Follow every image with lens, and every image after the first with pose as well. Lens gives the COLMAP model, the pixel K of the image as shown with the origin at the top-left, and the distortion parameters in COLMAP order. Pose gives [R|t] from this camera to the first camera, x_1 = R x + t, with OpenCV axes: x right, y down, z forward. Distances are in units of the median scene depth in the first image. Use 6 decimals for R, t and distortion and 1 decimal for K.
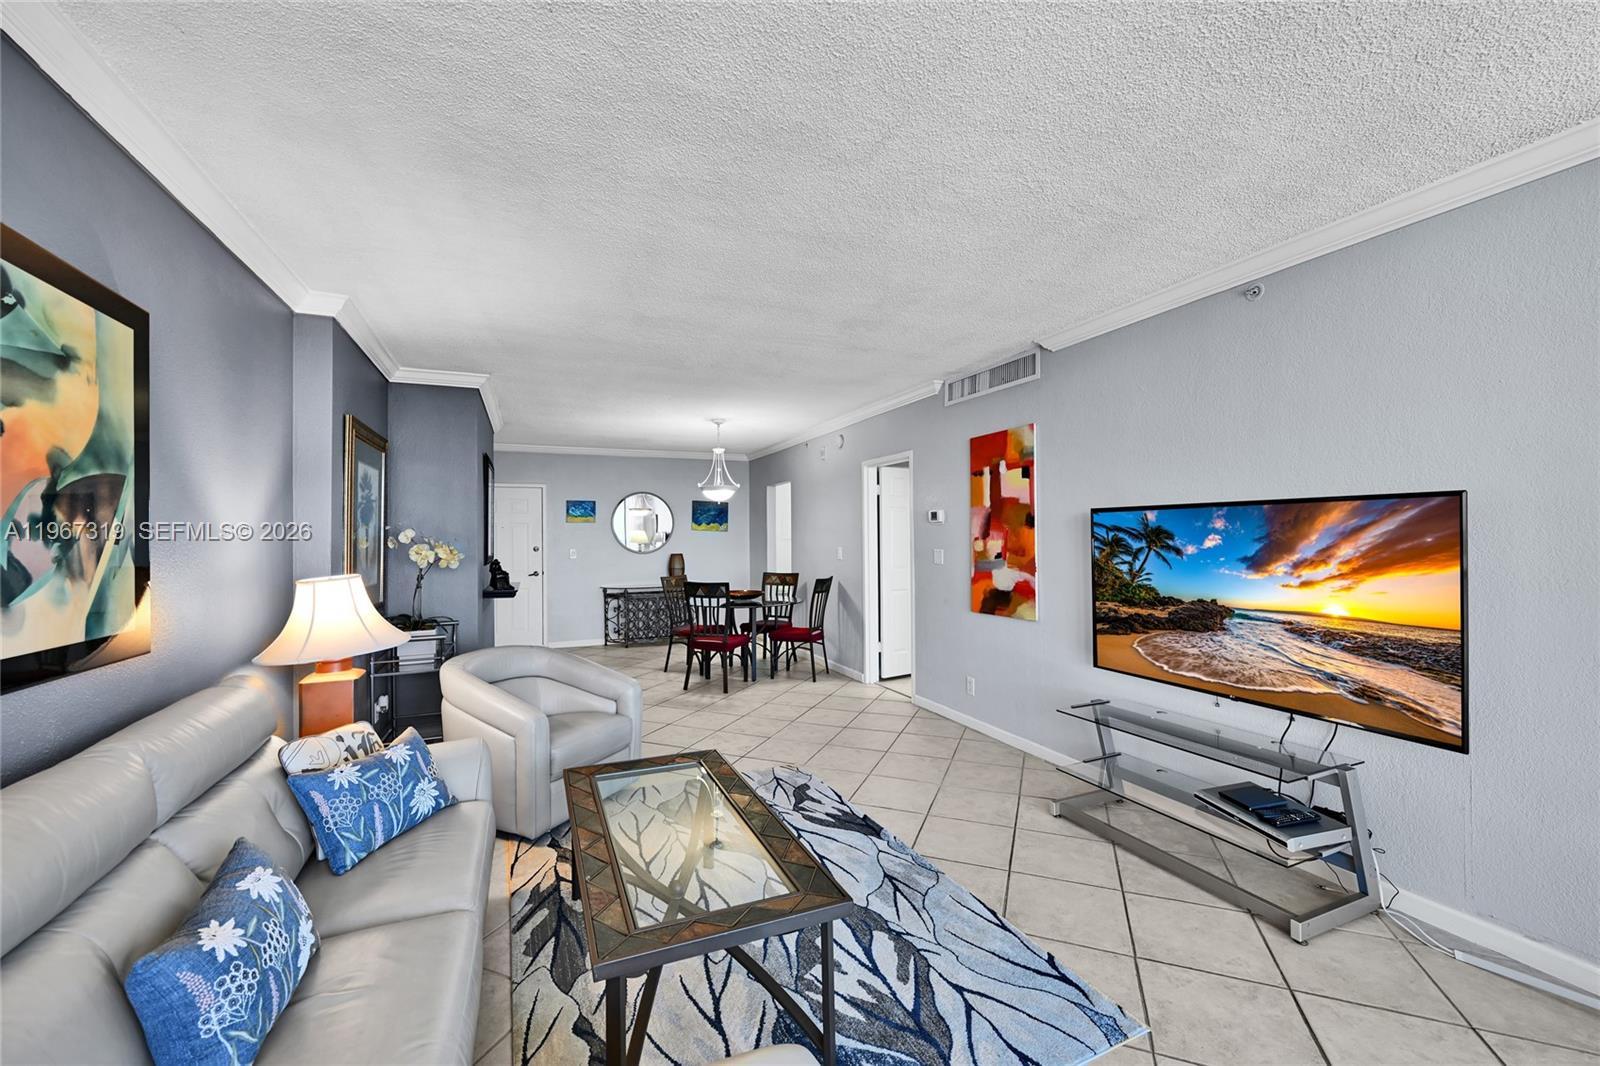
lens RADIAL K [[633.1, 0, 807.0], [0, 633.1, 546.4], [0, 0, 1]] dist [0.000360, -0.000570]
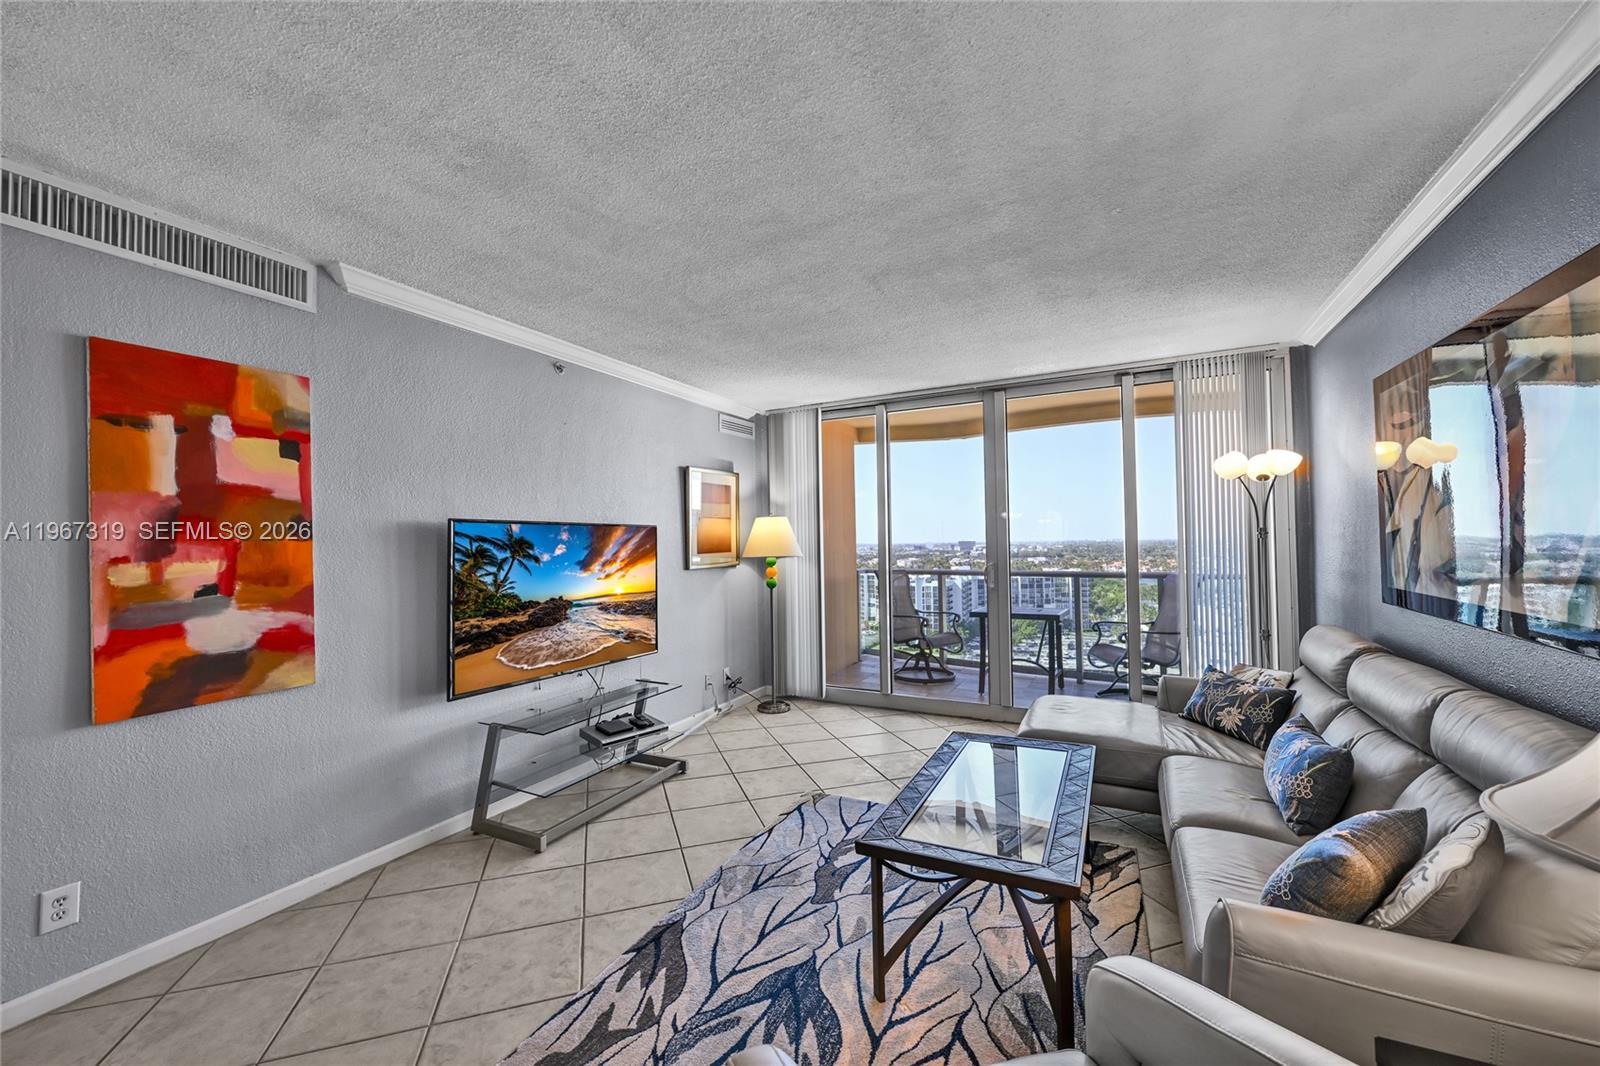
lens RADIAL K [[633.1, 0, 800.2], [0, 633.1, 522.6], [0, 0, 1]] dist [0.000360, -0.000570]
pose [[-0.629036, 0.049295, 0.775812, -0.577077], [0.045231, 0.998618, -0.026778, -0.006535], [-0.776059, 0.018247, -0.630396, 1.286807]]
